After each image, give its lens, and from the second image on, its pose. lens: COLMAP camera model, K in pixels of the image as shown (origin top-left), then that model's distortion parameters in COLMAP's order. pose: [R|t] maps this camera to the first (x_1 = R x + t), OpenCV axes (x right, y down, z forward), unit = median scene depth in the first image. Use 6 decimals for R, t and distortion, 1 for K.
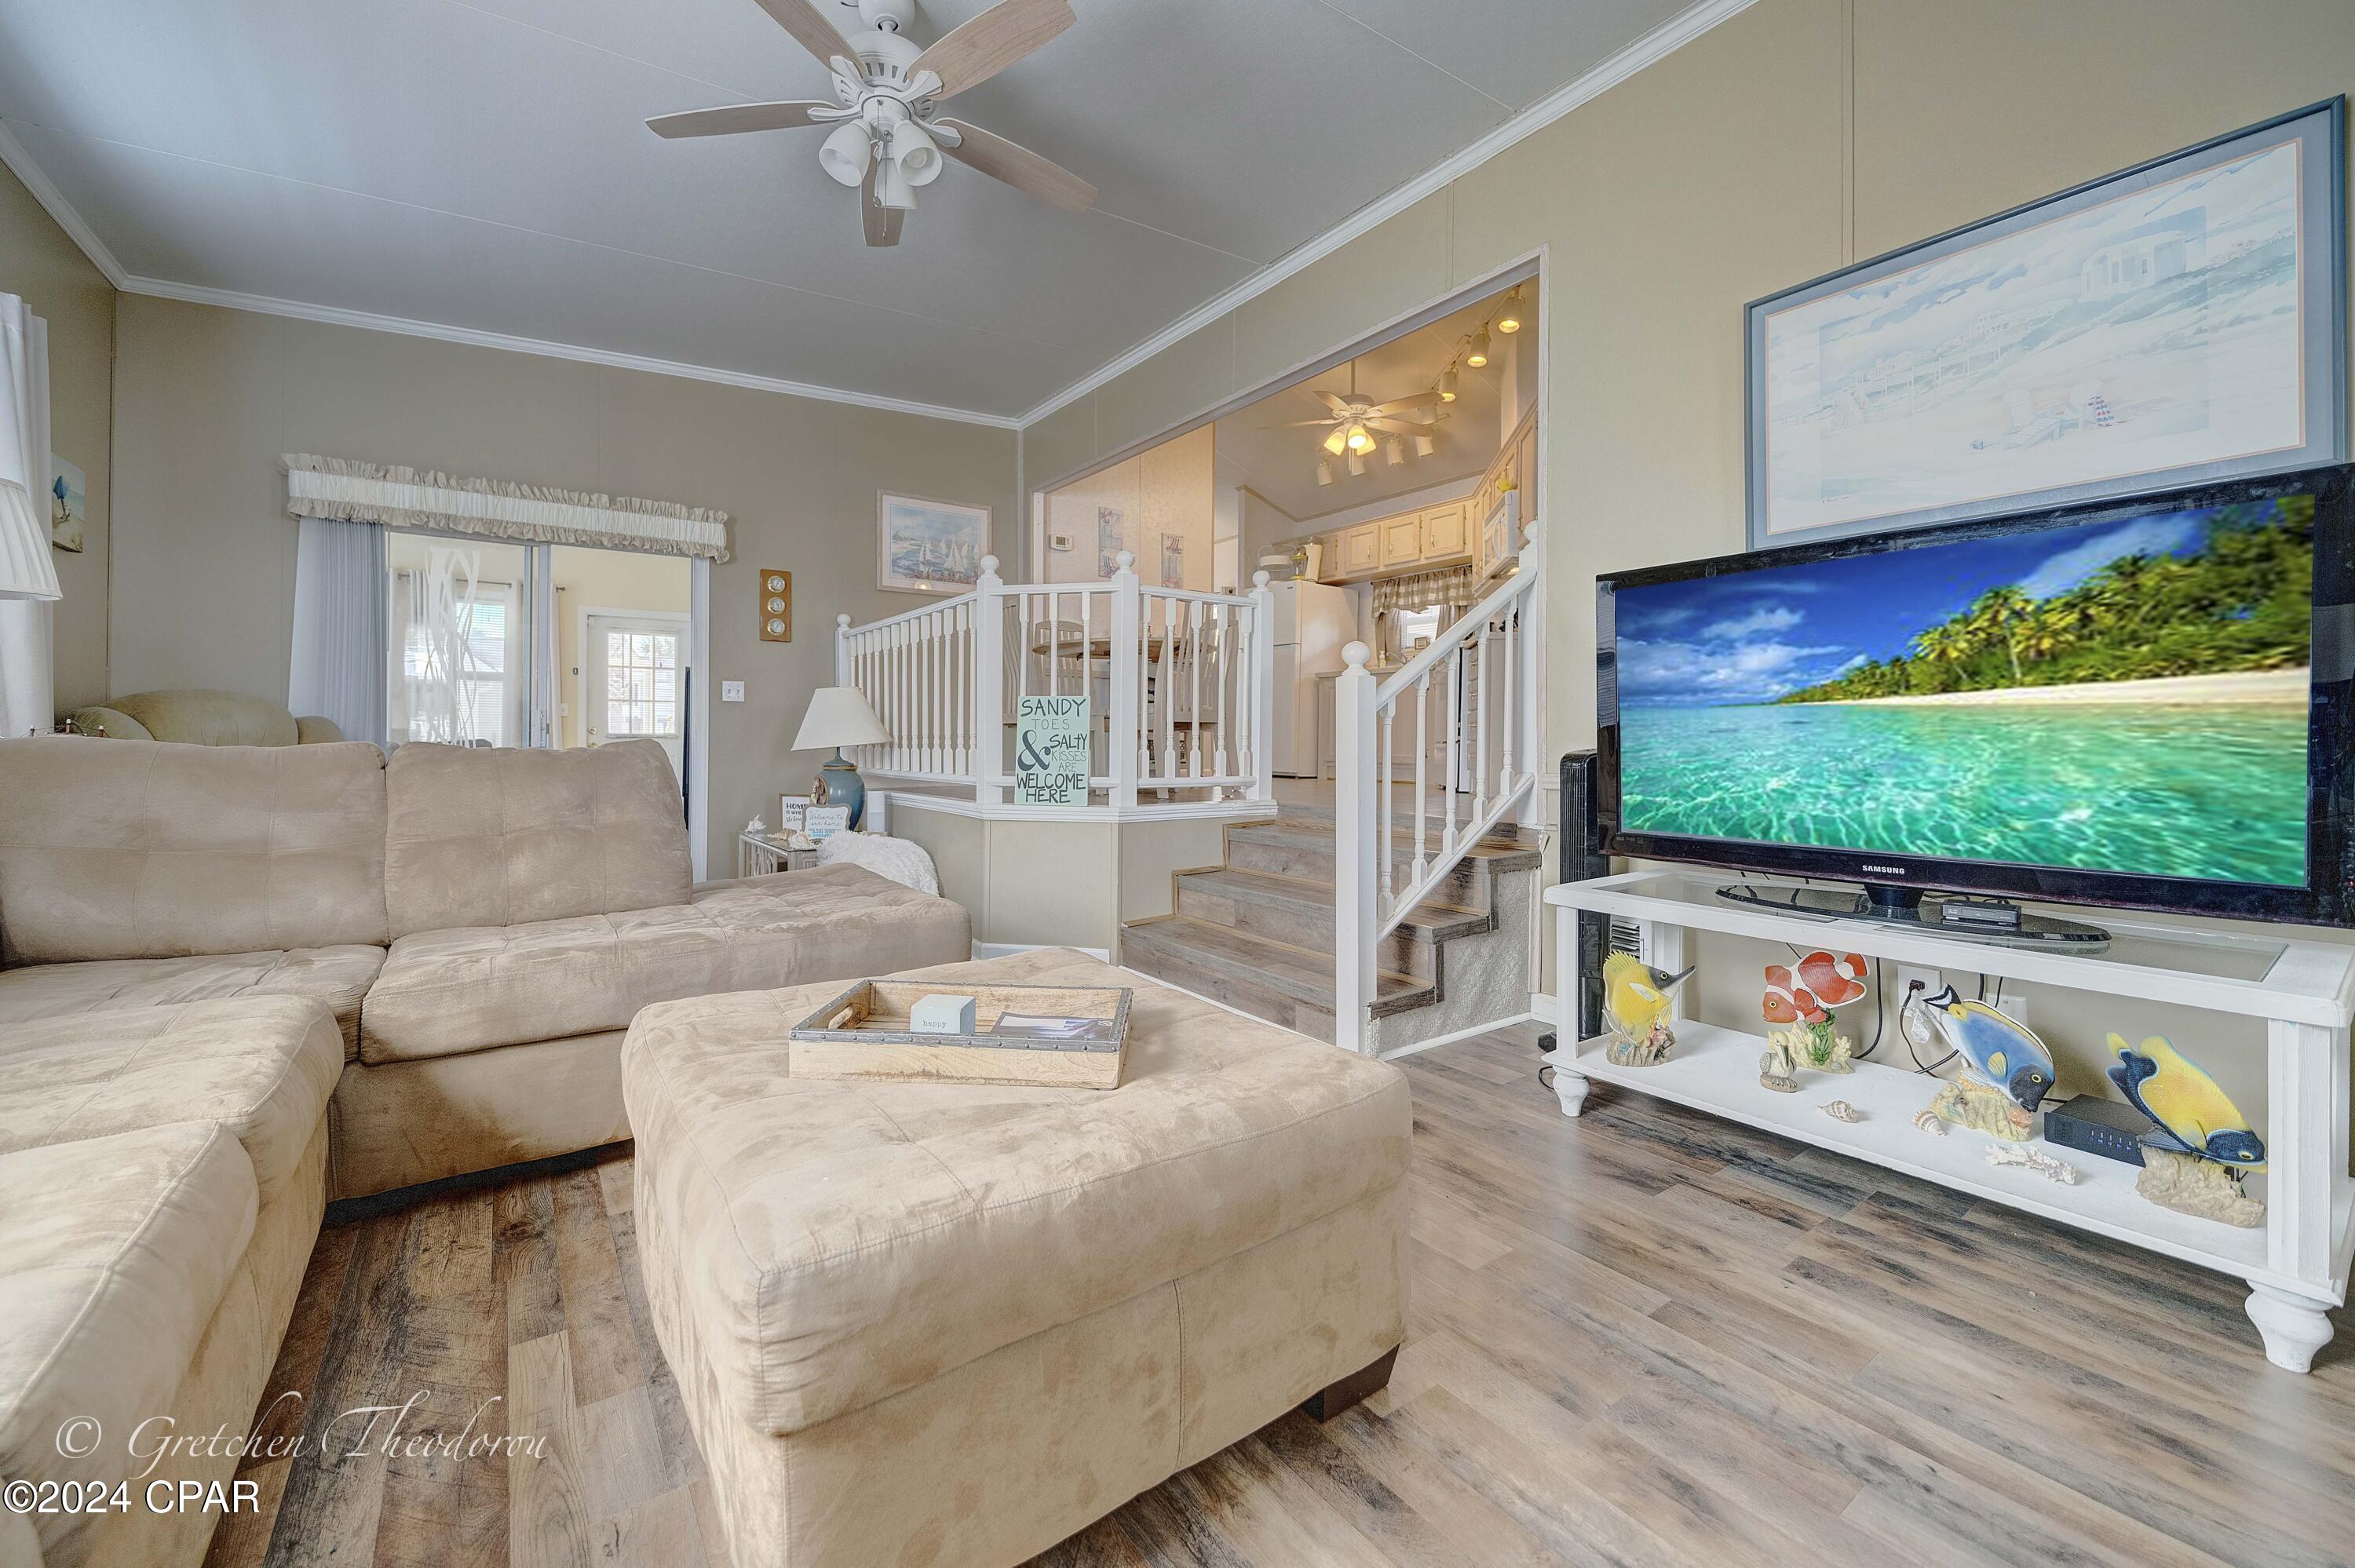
lens RADIAL K [[911.3, 0, 1136.9], [0, 911.3, 735.6], [0, 0, 1]] dist [-0.000588, -0.000268]
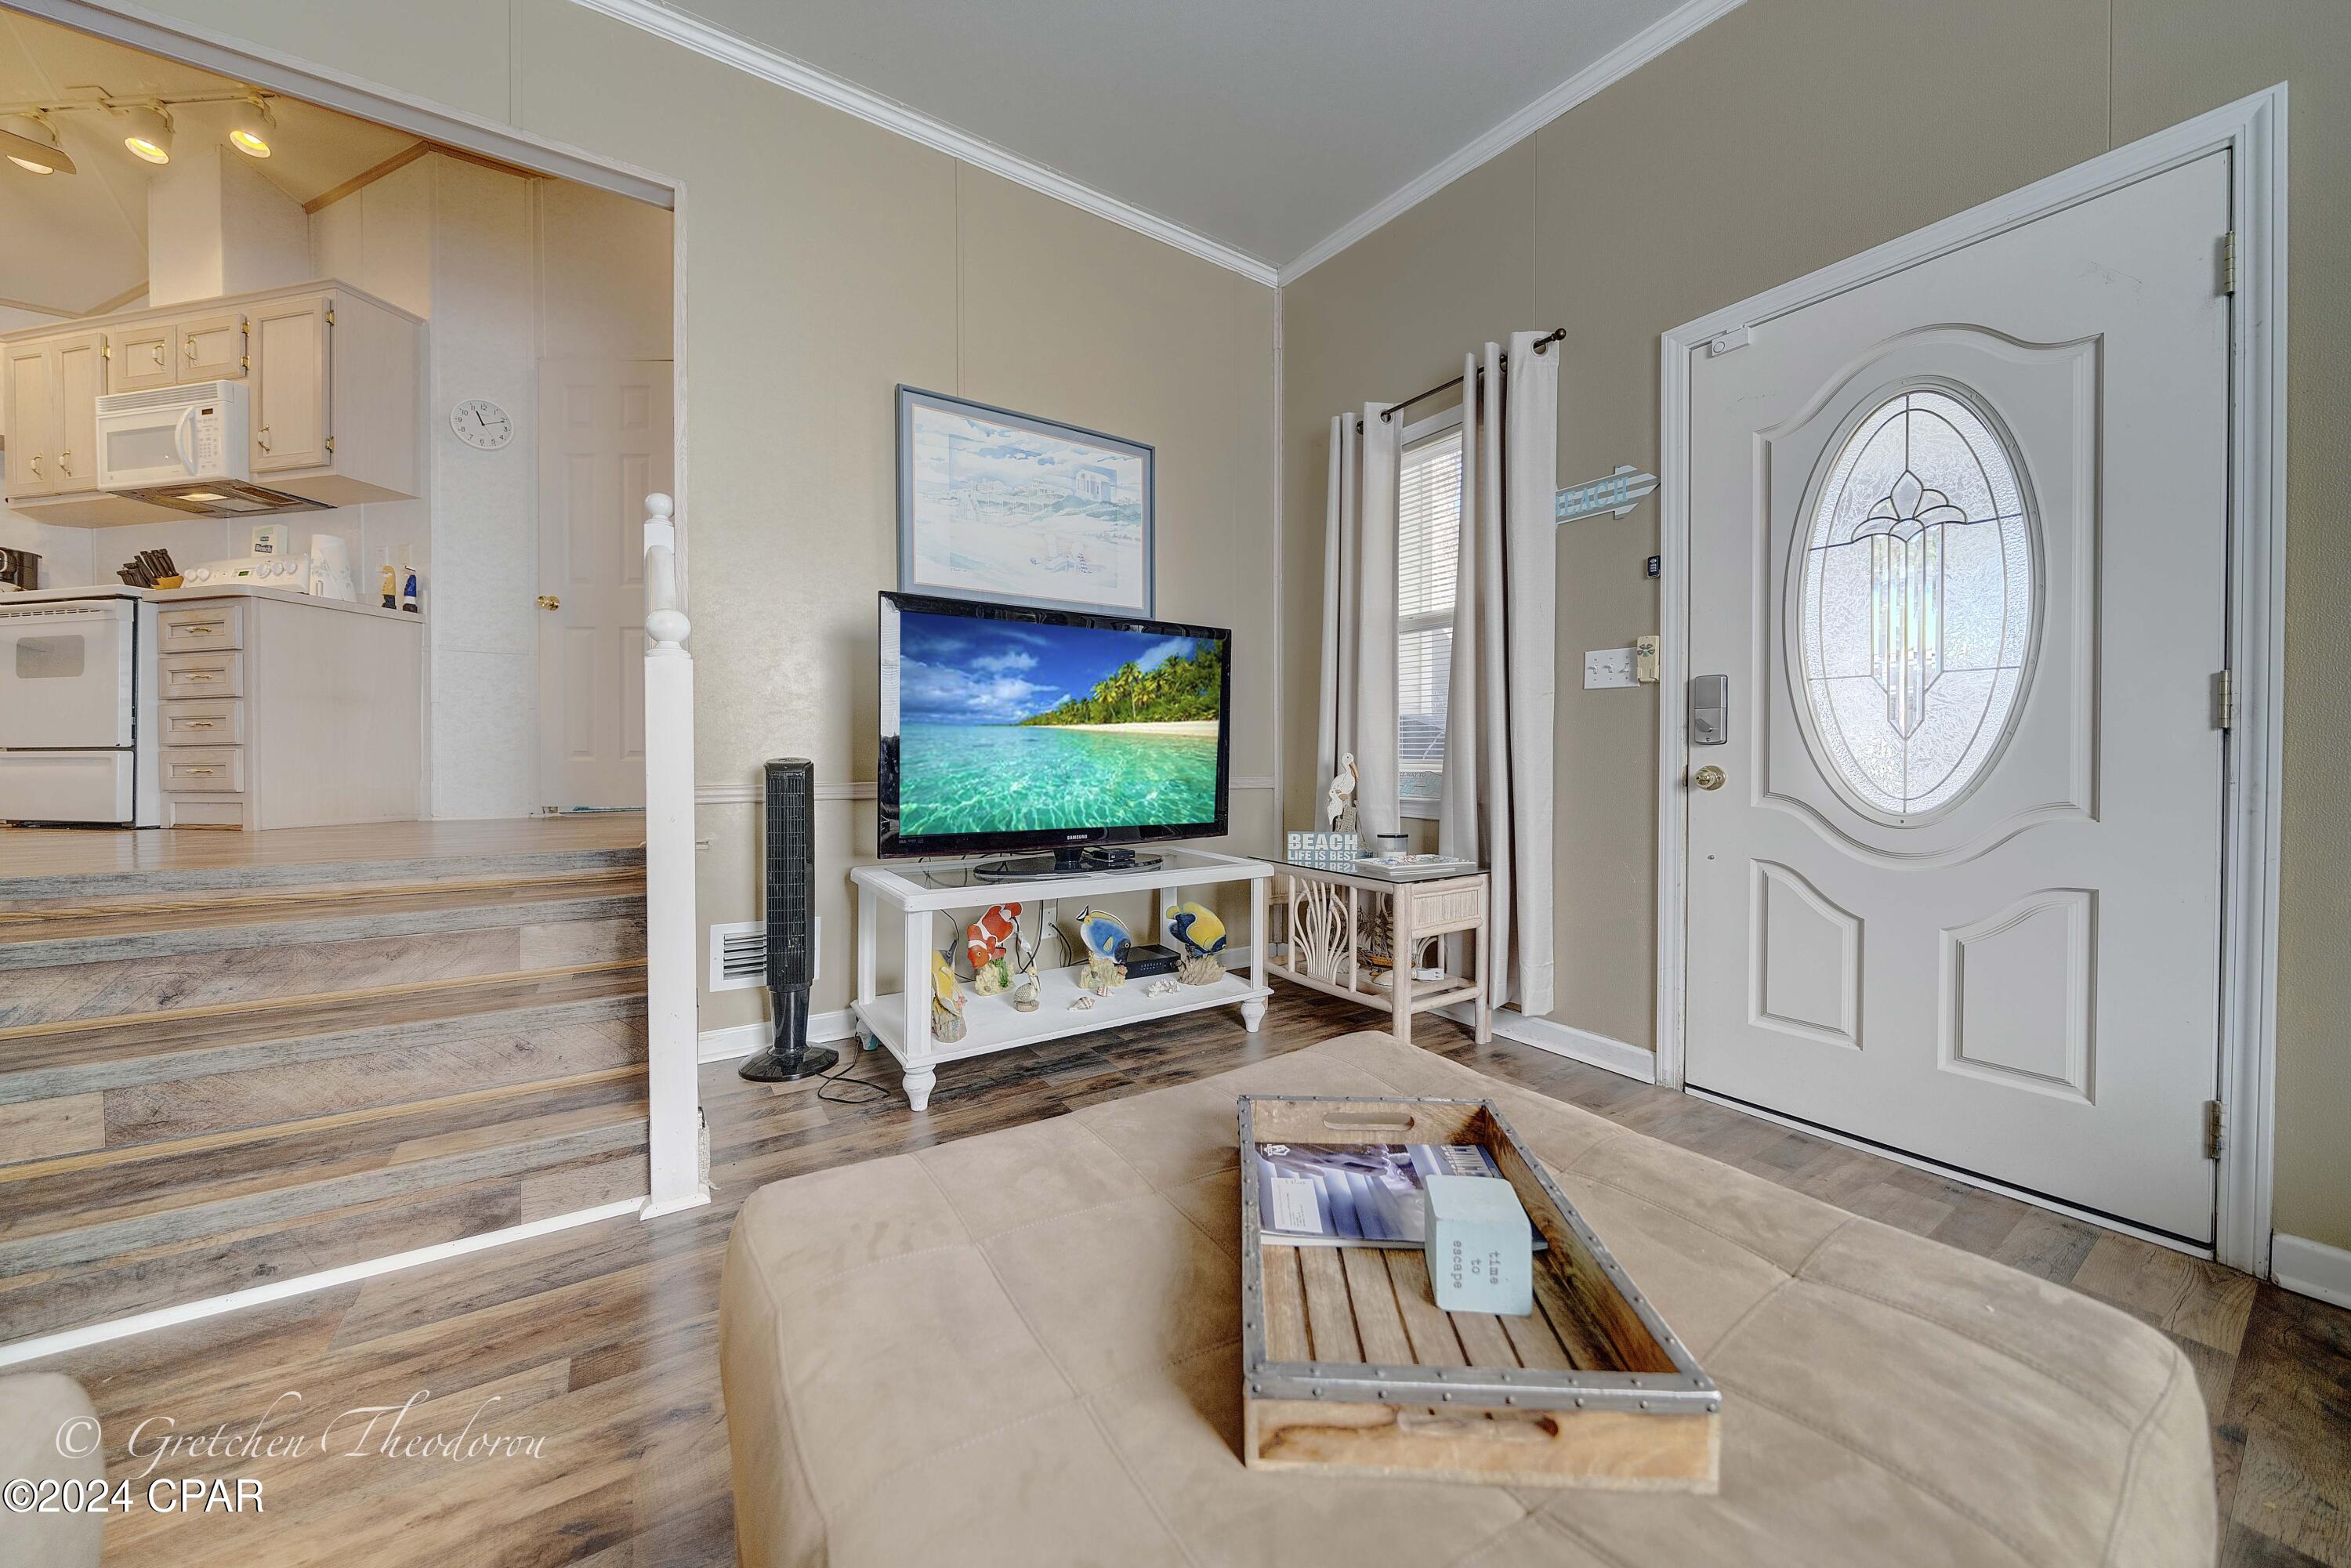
lens RADIAL K [[789.1, 0, 1165.8], [0, 789.1, 800.7], [0, 0, 1]] dist [-0.001310, 0.000284]
pose [[0.048233, -0.052278, 0.997467, -0.426218], [-0.003867, 0.998612, 0.052525, 0.012620], [-0.998829, -0.006391, 0.047964, 0.718809]]
